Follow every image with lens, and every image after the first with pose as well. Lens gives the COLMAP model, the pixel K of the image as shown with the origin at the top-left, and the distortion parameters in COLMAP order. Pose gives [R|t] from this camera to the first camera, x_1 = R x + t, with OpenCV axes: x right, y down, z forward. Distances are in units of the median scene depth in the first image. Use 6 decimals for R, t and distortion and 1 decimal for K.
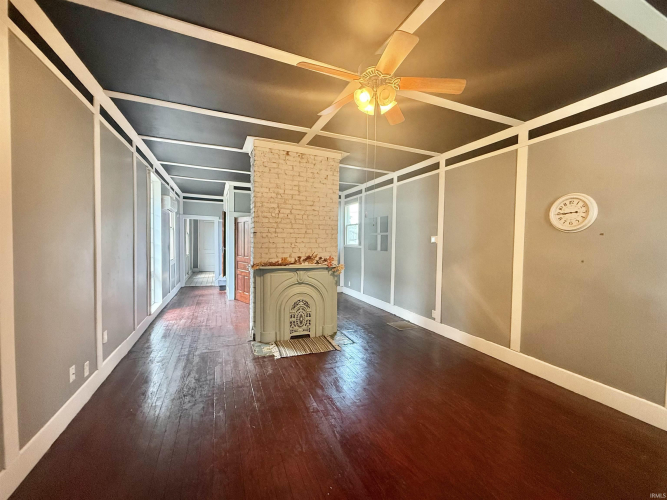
lens RADIAL K [[265.9, 0, 330.7], [0, 265.9, 250.5], [0, 0, 1]] dist [0.002279, 0.000064]
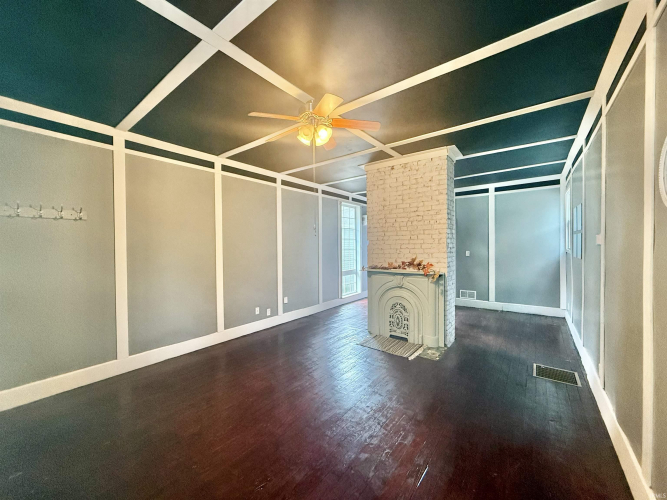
lens RADIAL K [[265.9, 0, 330.8], [0, 265.9, 250.5], [0, 0, 1]] dist [0.002279, 0.000064]
pose [[0.493873, -0.008492, -0.869493, 0.663450], [-0.011611, 0.999799, -0.016360, -0.001824], [0.869456, 0.018176, 0.493675, 0.237623]]
